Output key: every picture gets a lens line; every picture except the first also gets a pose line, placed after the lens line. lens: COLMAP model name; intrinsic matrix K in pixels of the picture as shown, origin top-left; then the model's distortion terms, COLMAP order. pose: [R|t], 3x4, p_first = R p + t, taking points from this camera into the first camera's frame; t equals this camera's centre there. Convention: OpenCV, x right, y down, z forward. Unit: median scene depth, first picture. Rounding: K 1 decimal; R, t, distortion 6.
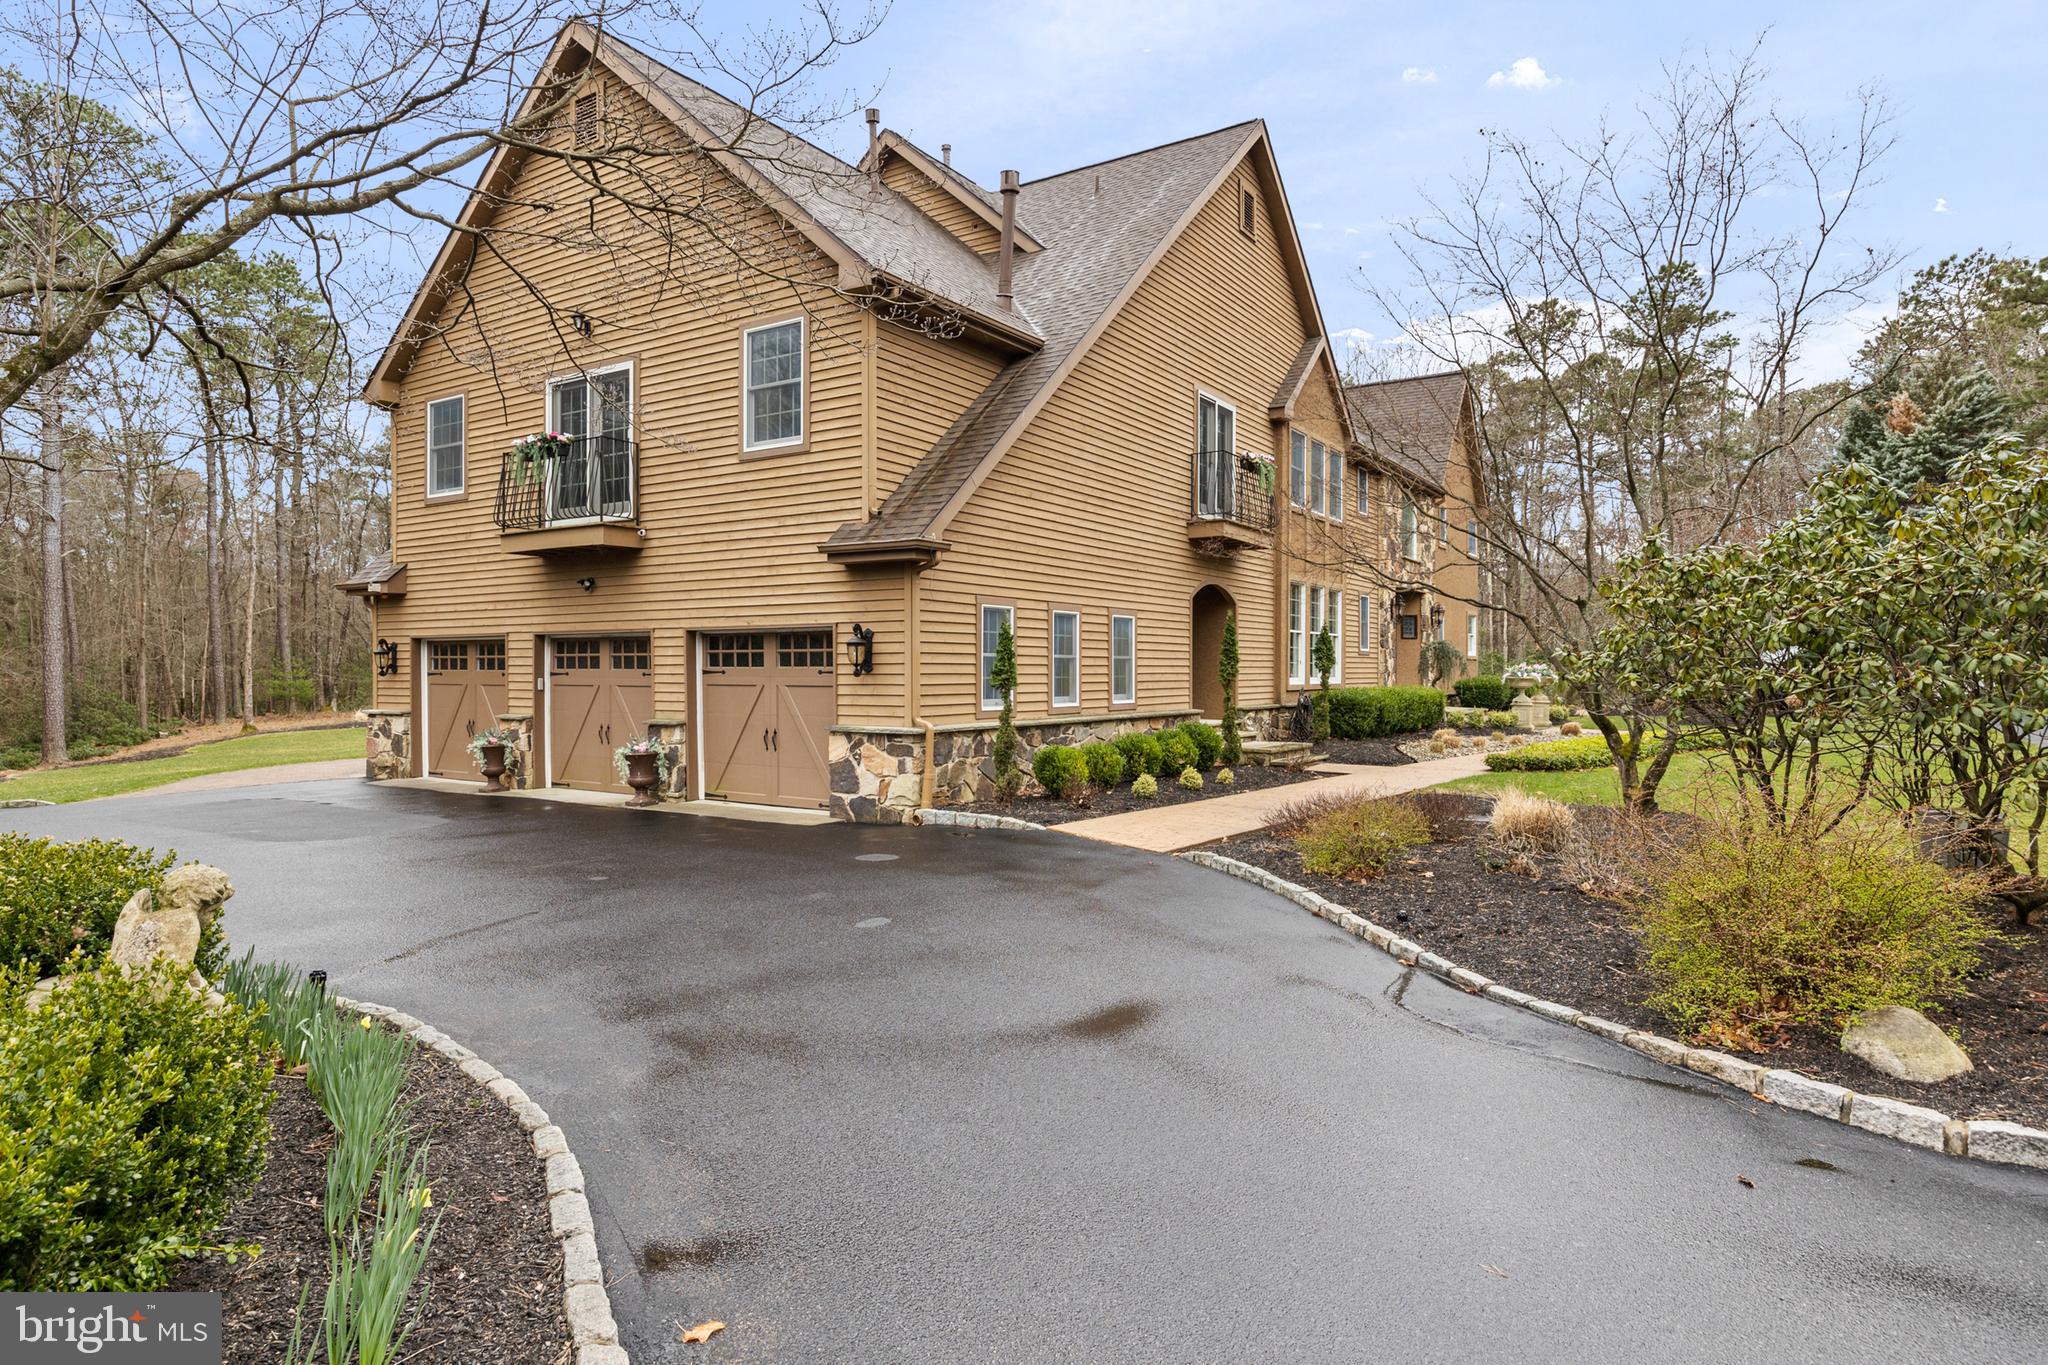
lens RADIAL K [[1161.6, 0, 1024.0], [0, 1161.6, 682.5], [0, 0, 1]] dist [0.002855, 0.000425]
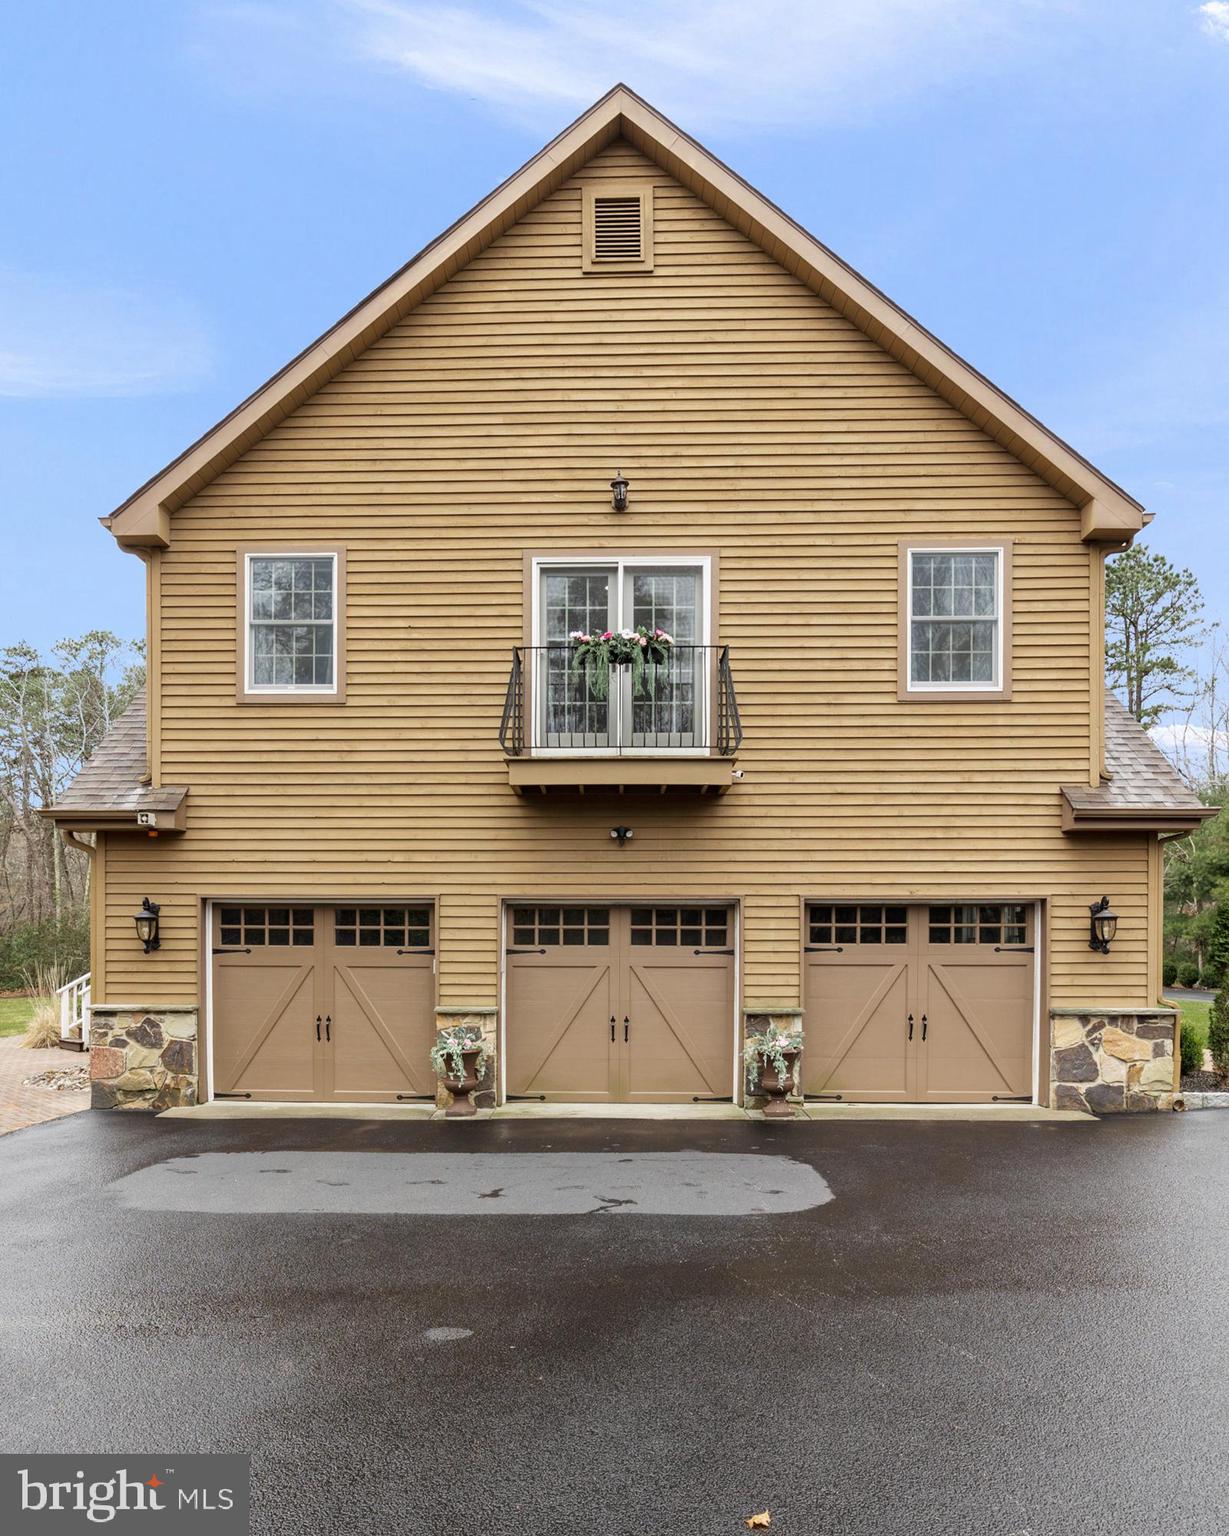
lens RADIAL K [[968.0, 0, 614.5], [0, 968.0, 971.3], [0, 0, 1]] dist [-0.002133, -0.001542]
pose [[0.848051, -0.009244, 0.529835, -0.752121], [0.004152, 0.999933, 0.010799, -0.001260], [-0.529899, -0.006958, 0.848032, 0.478711]]
